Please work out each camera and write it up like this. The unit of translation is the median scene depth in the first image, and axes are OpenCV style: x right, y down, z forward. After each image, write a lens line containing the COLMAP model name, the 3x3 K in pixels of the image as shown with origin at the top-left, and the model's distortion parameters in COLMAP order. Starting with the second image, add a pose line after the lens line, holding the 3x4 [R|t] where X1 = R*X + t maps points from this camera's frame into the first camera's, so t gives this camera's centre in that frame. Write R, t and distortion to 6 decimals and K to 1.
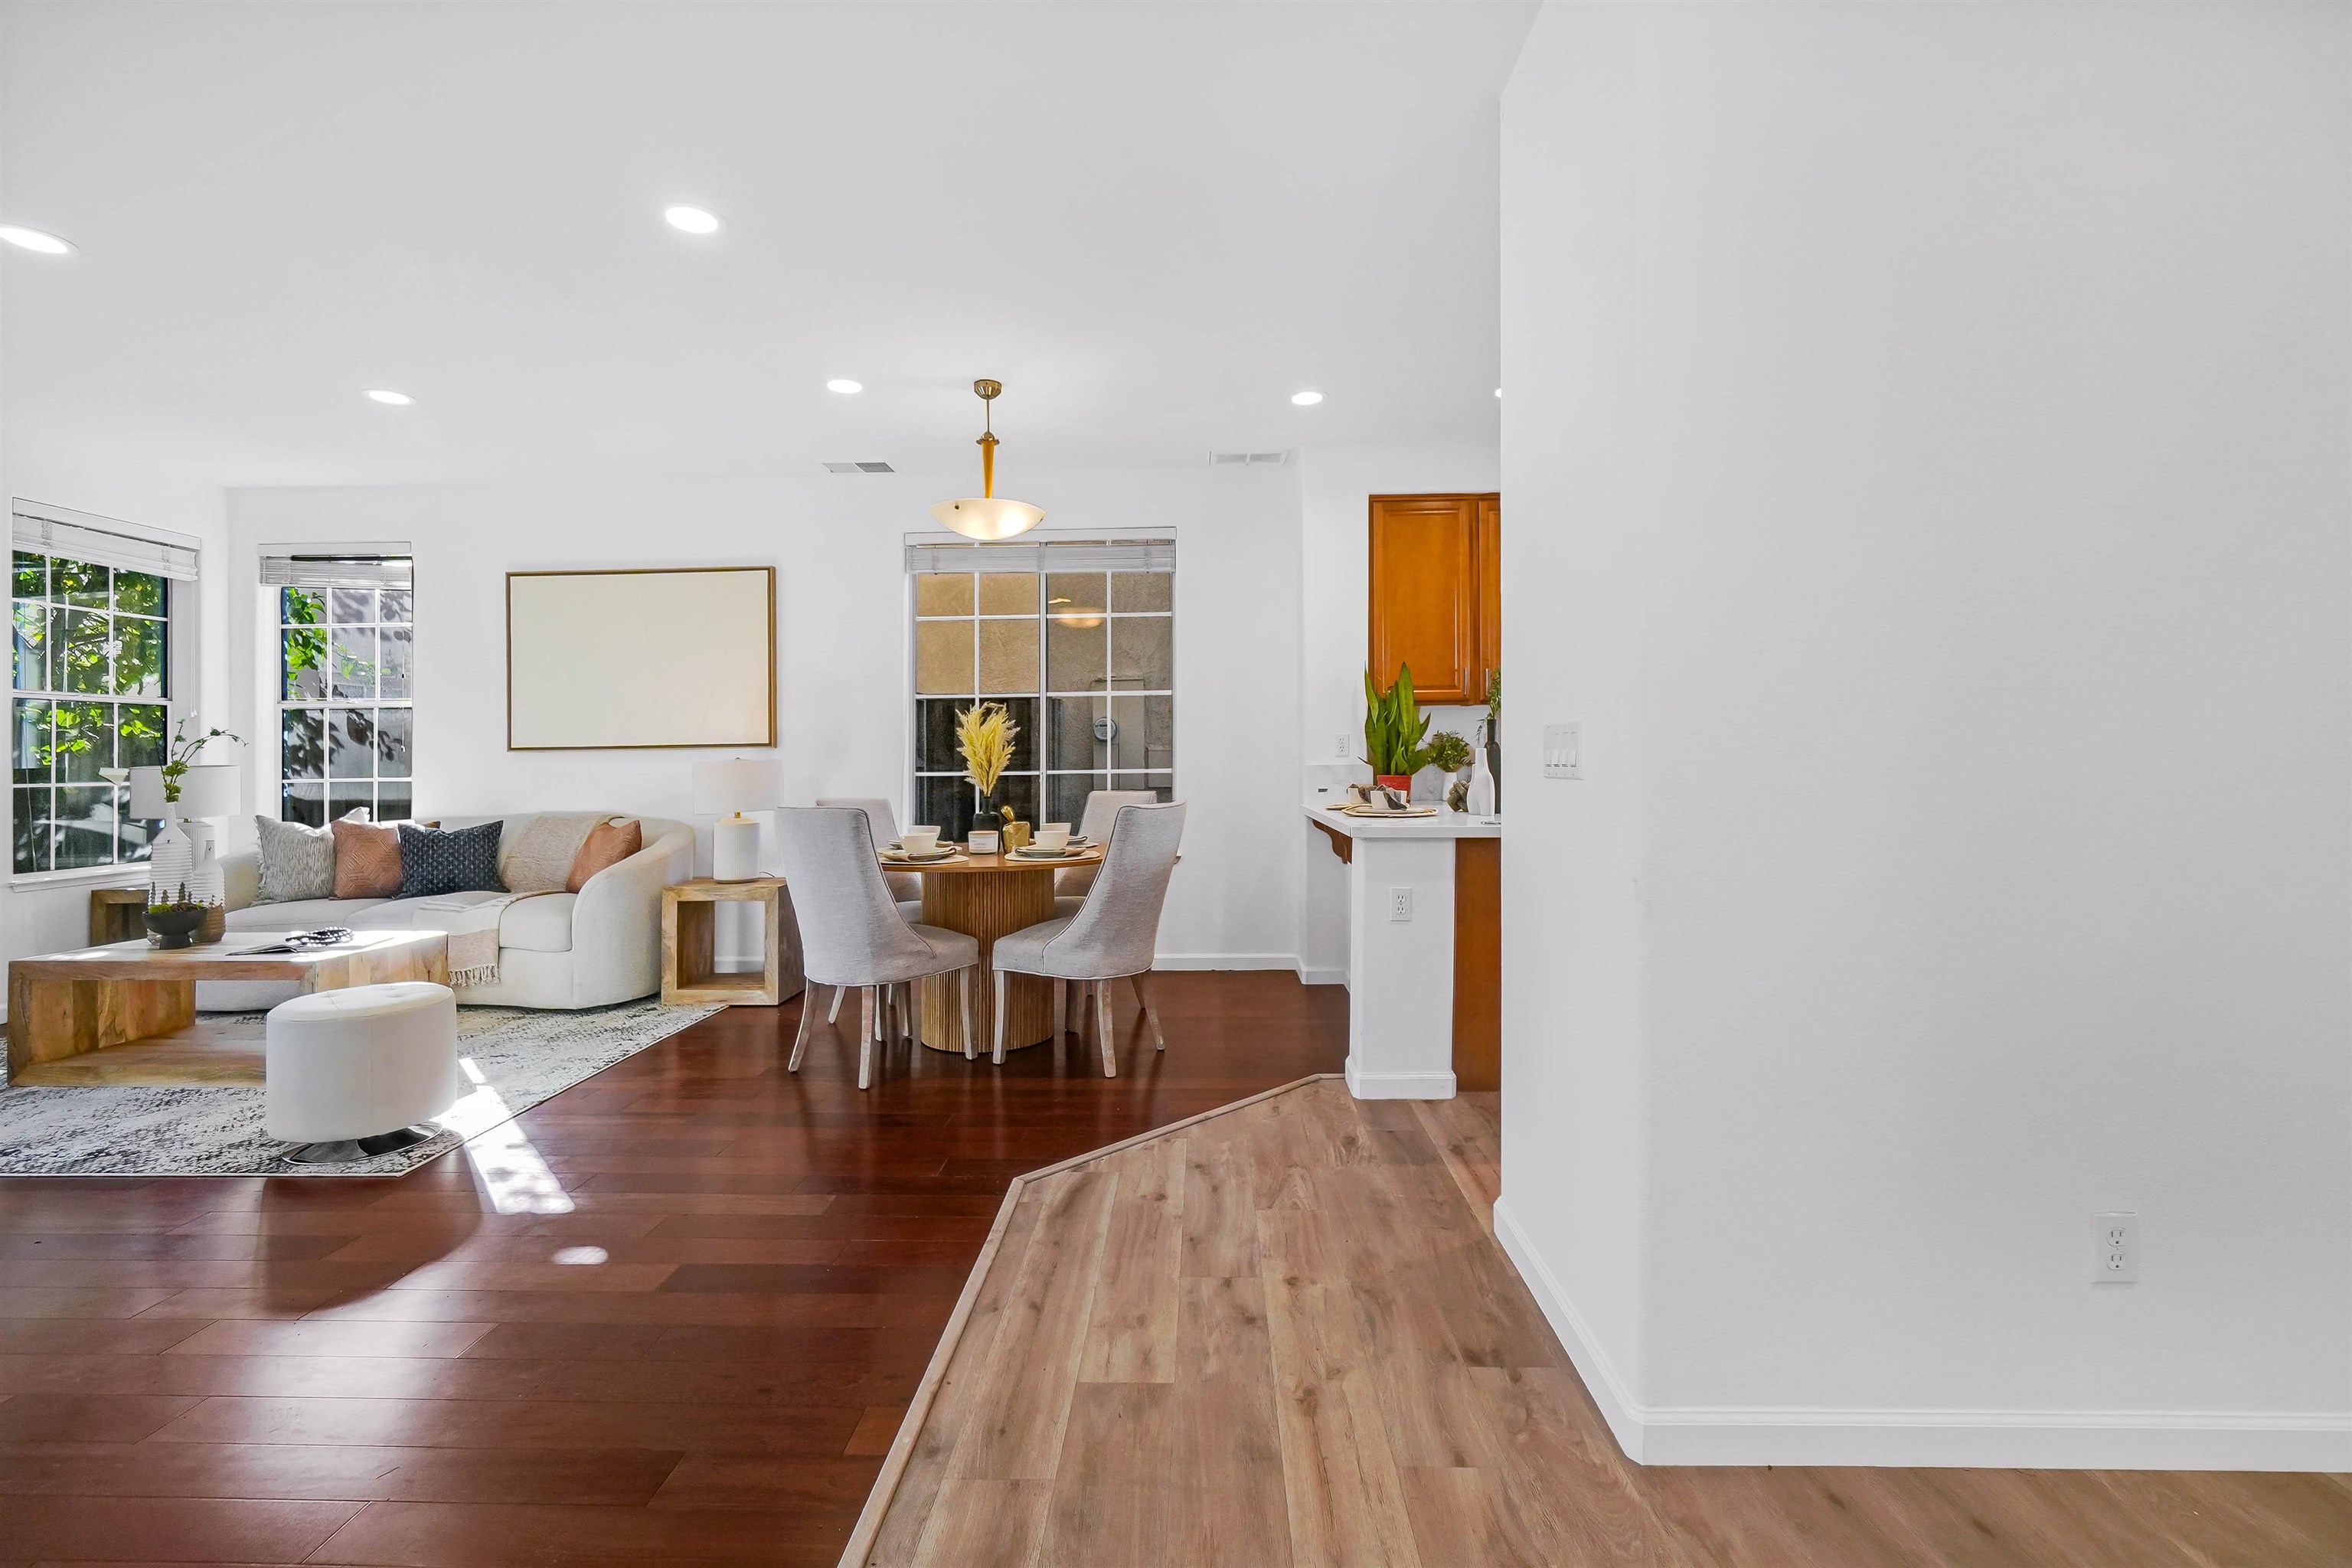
lens RADIAL K [[1029.5, 0, 1179.6], [0, 1029.5, 752.8], [0, 0, 1]] dist [-0.003644, 0.000187]
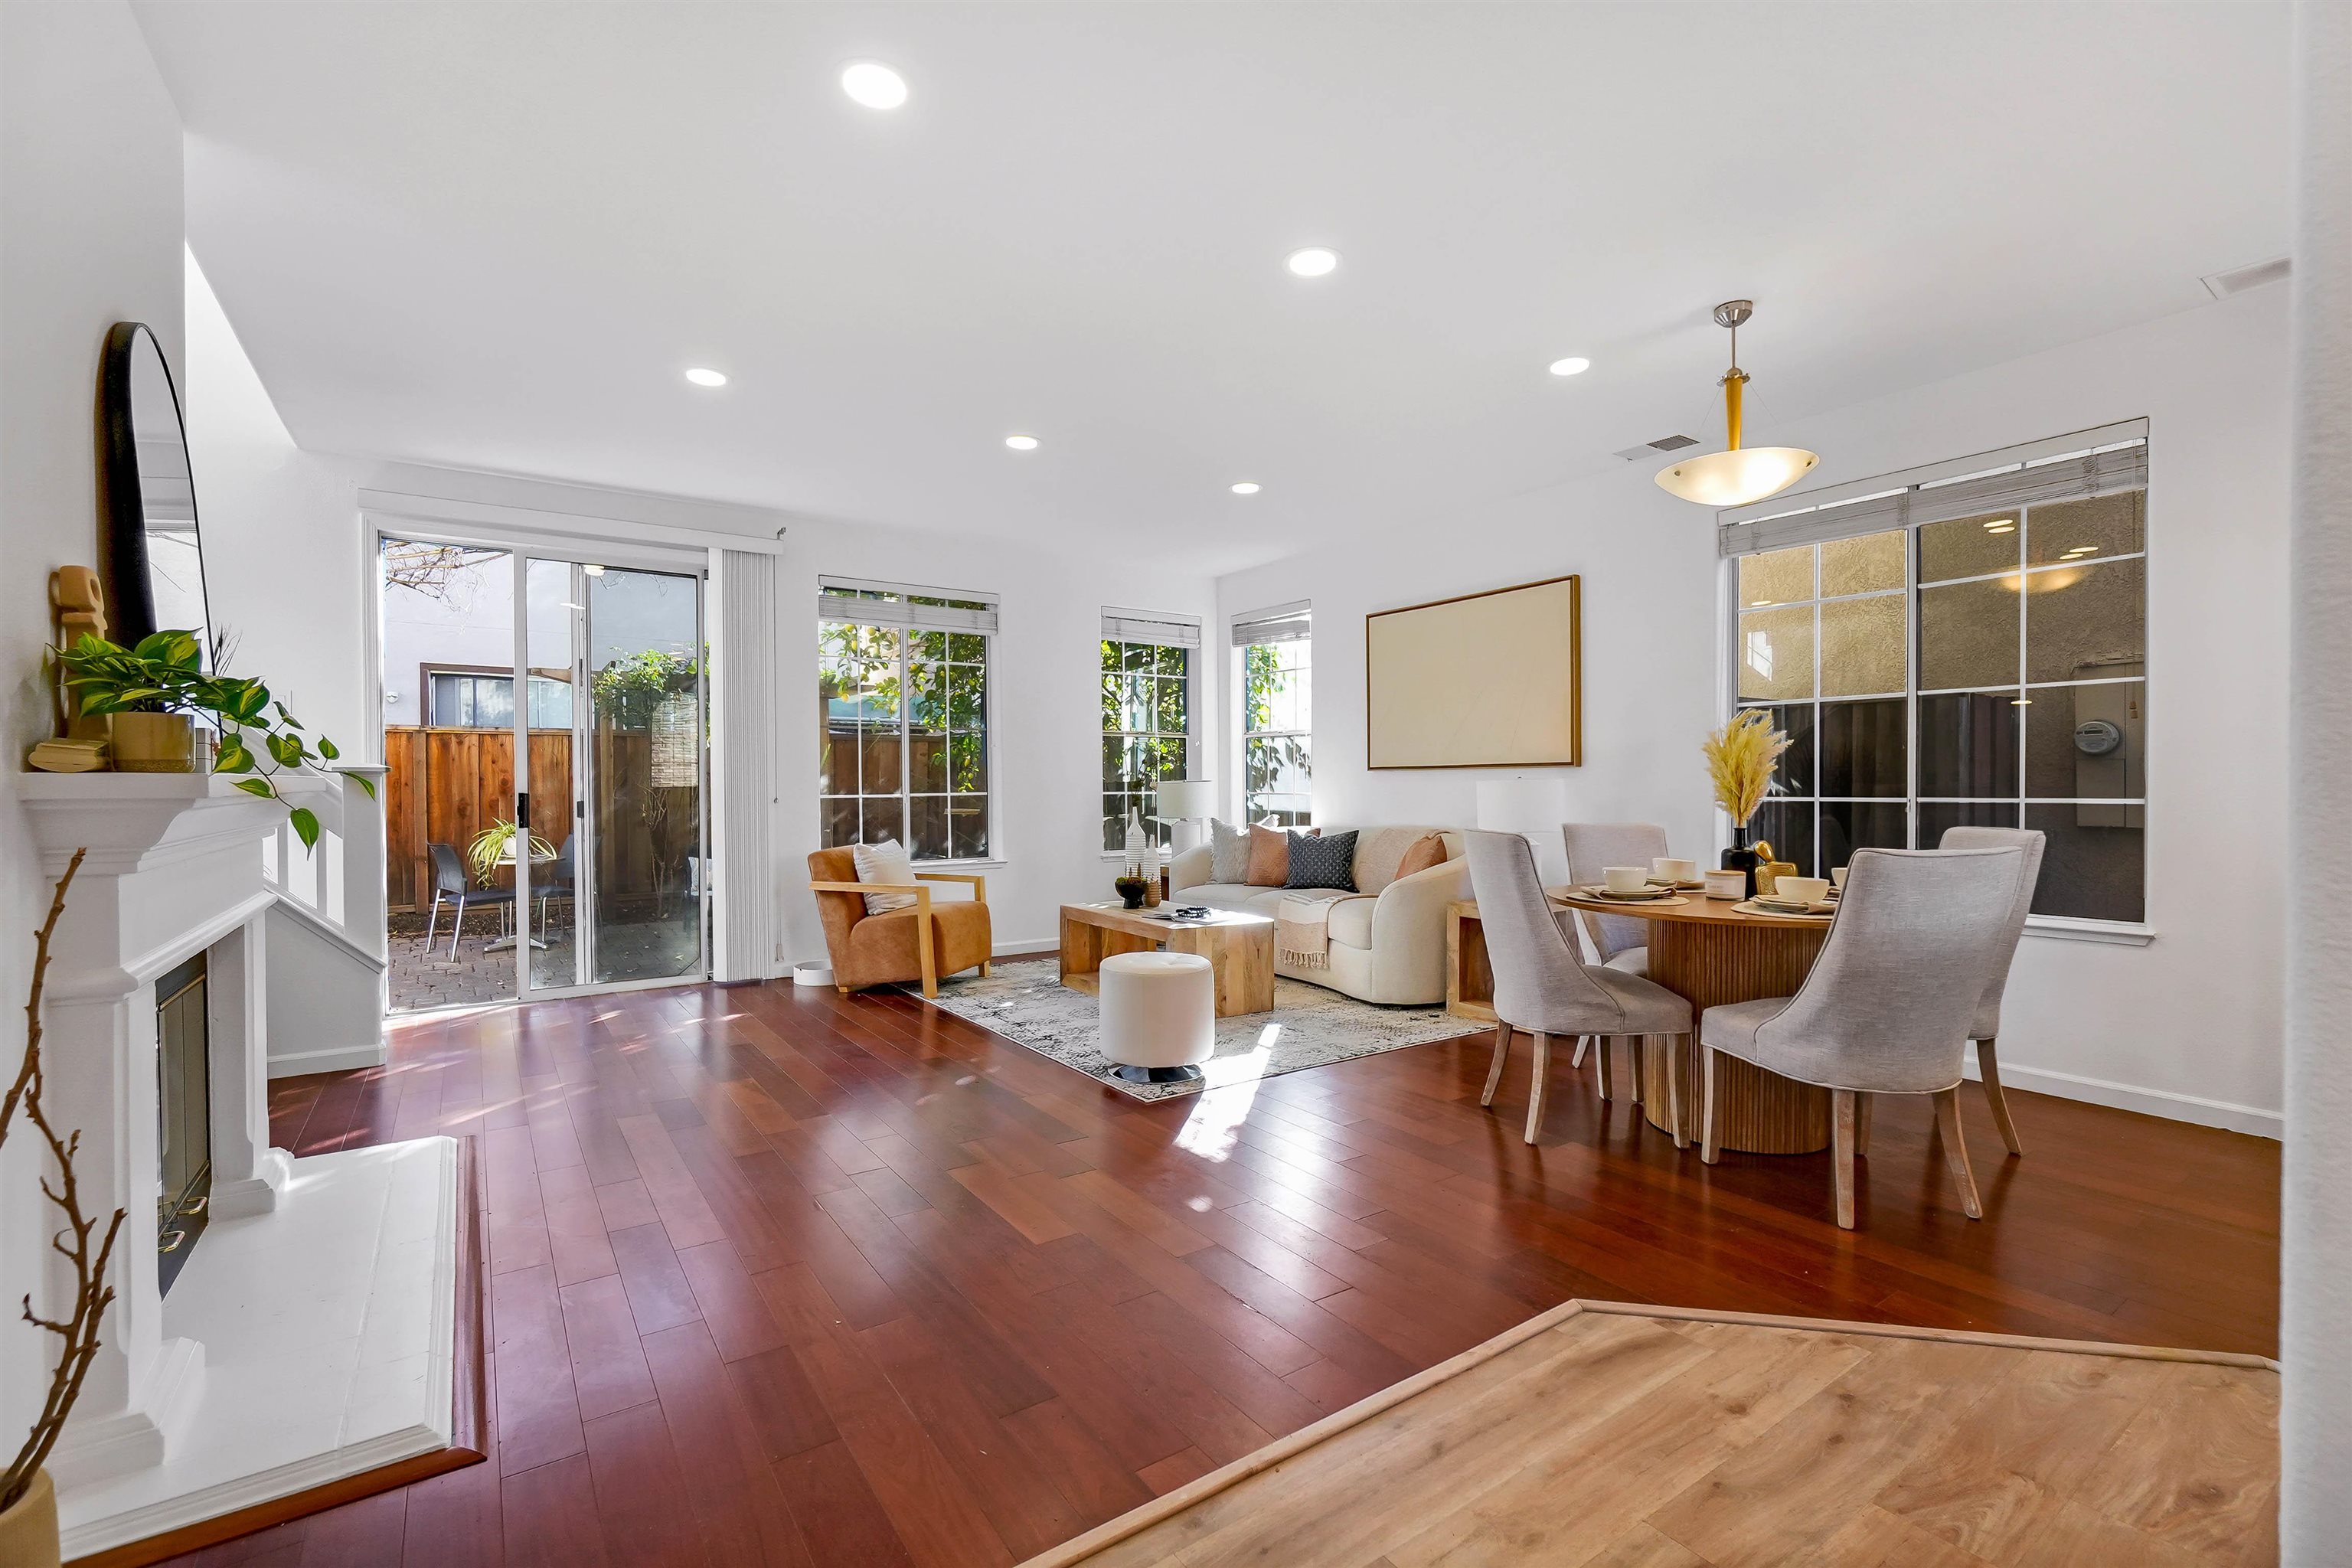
lens RADIAL K [[1040.0, 0, 1176.0], [0, 1040.0, 784.0], [0, 0, 1]] dist [0.000091, 0.000710]
pose [[0.592486, 0.010643, -0.805510, 0.225905], [-0.001426, 0.999925, 0.012162, -0.000736], [0.805579, -0.006058, 0.592457, 0.194736]]
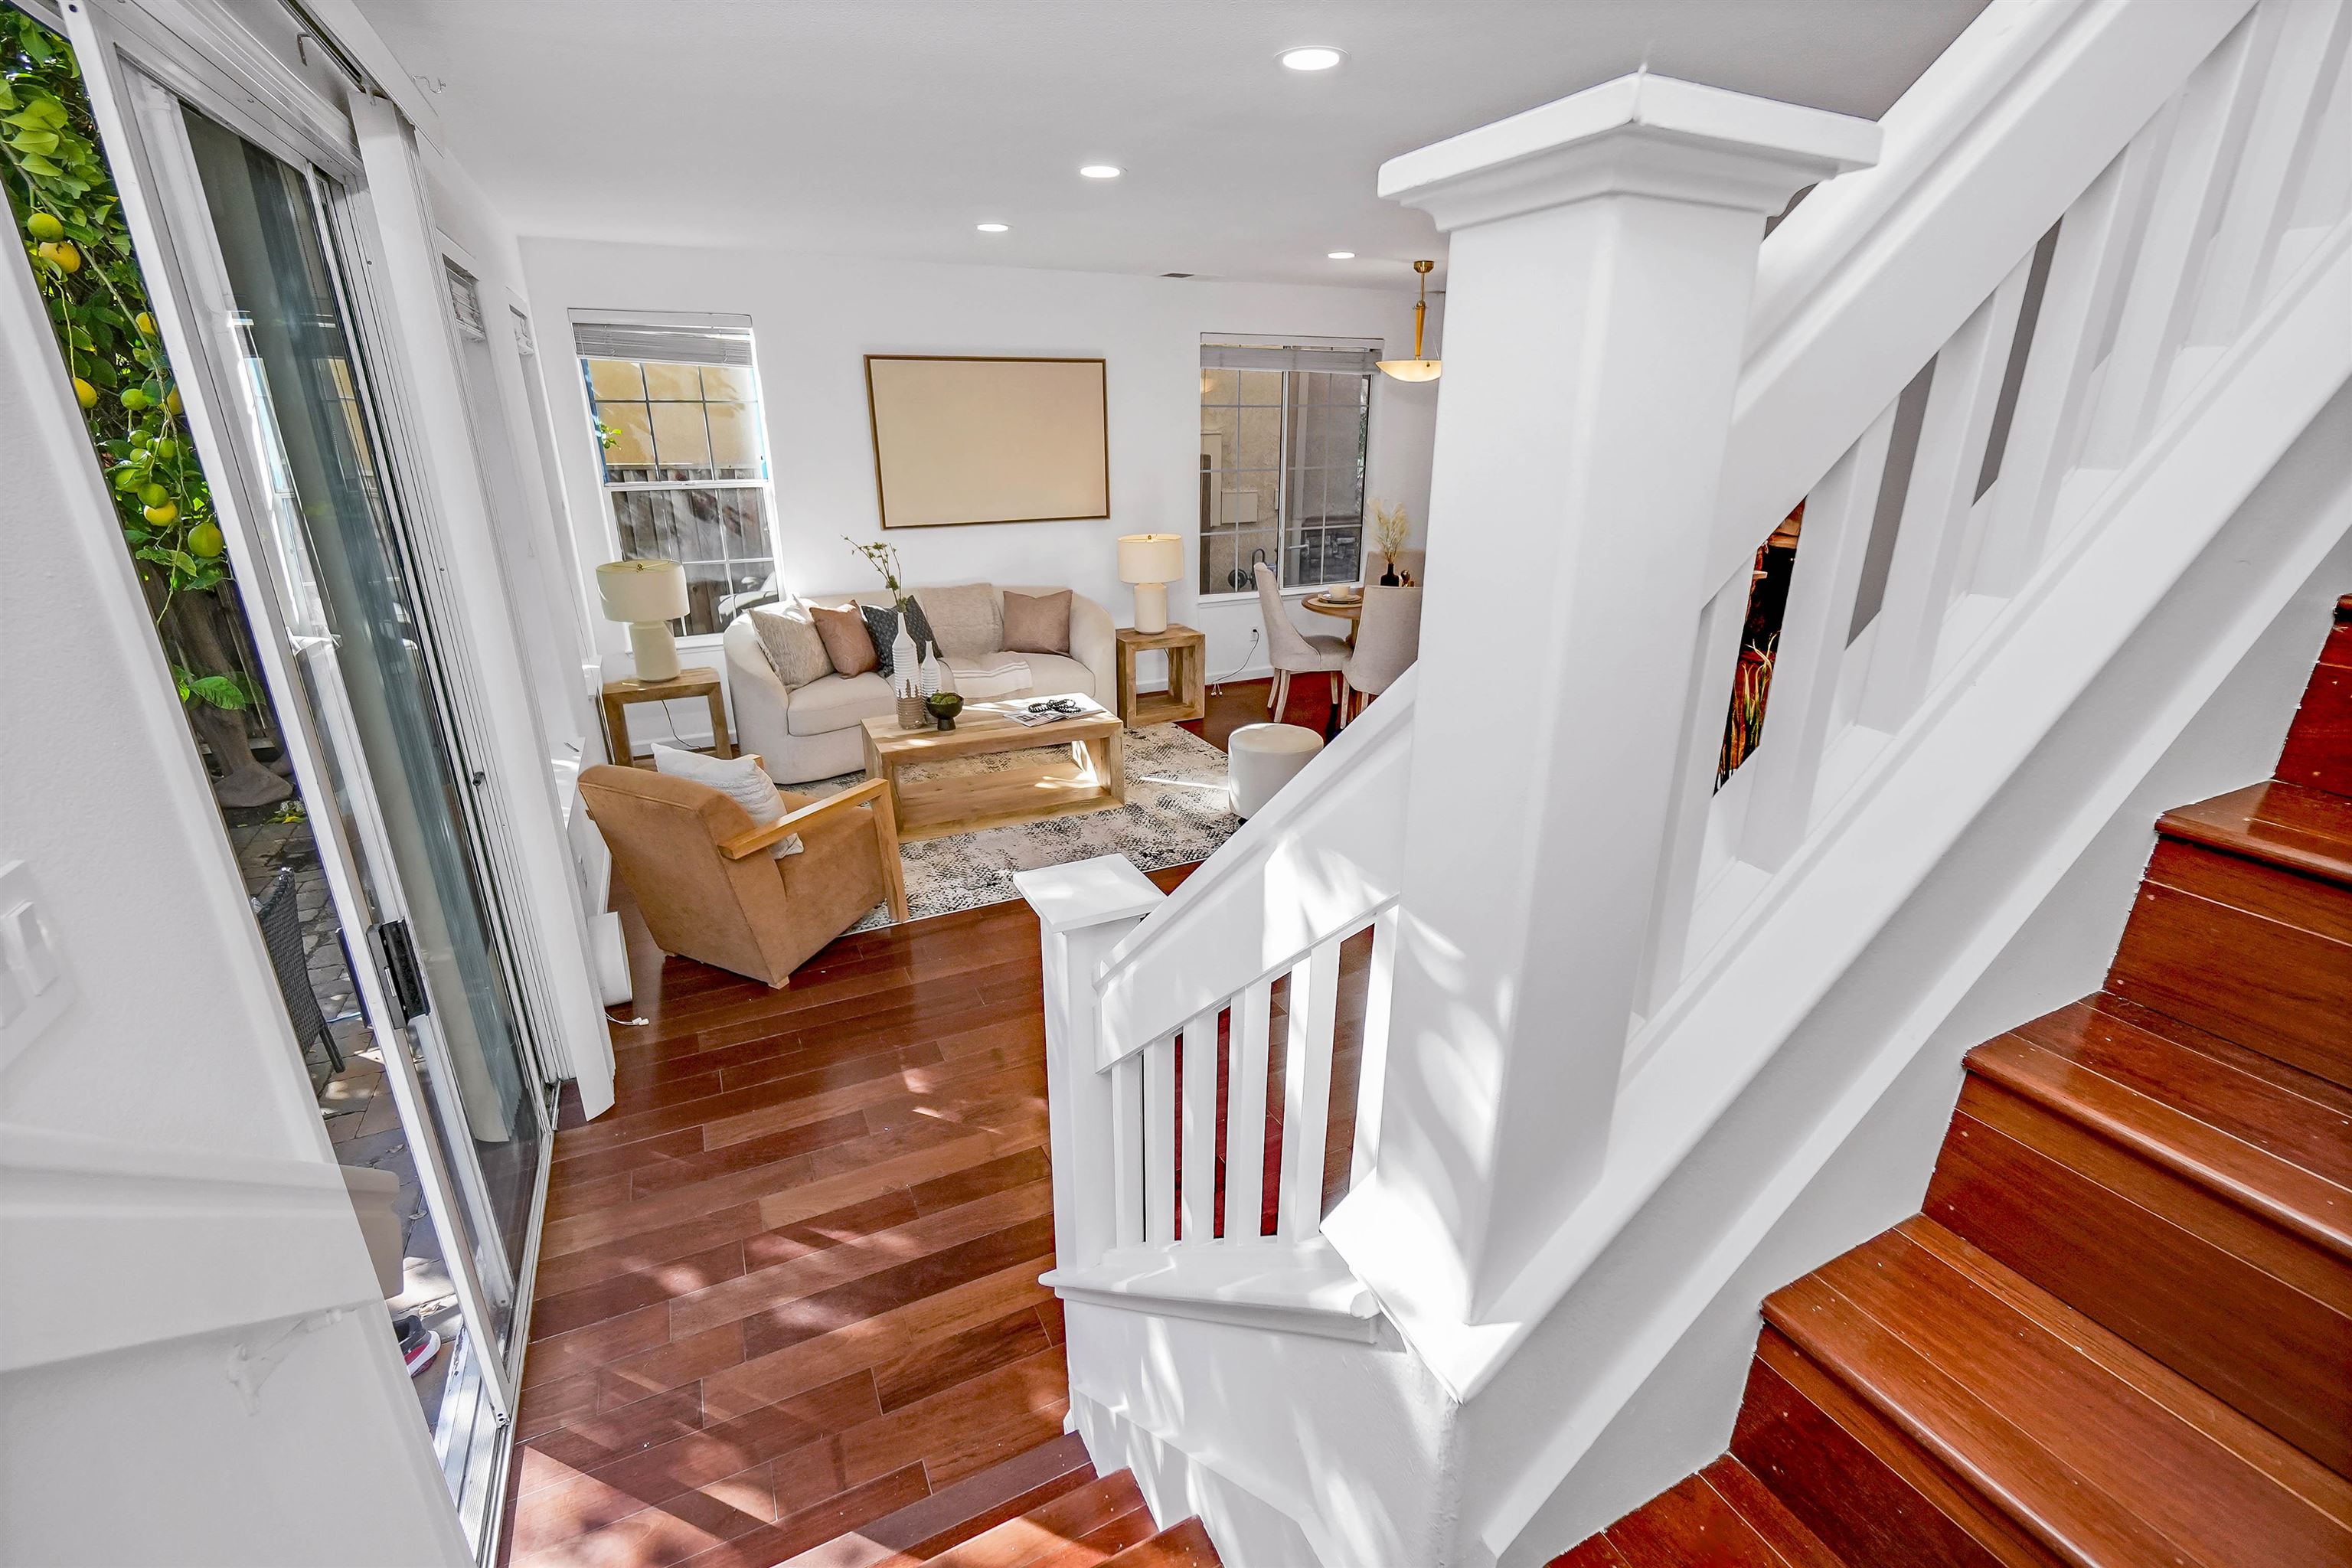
lens RADIAL K [[1009.9, 0, 1195.5], [0, 1009.9, 764.8], [0, 0, 1]] dist [-0.007596, -0.000196]
pose [[0.877774, -0.144829, 0.456659, -1.267573], [-0.013094, 0.945601, 0.325065, -0.169764], [-0.478896, -0.291313, 0.828128, -0.170224]]
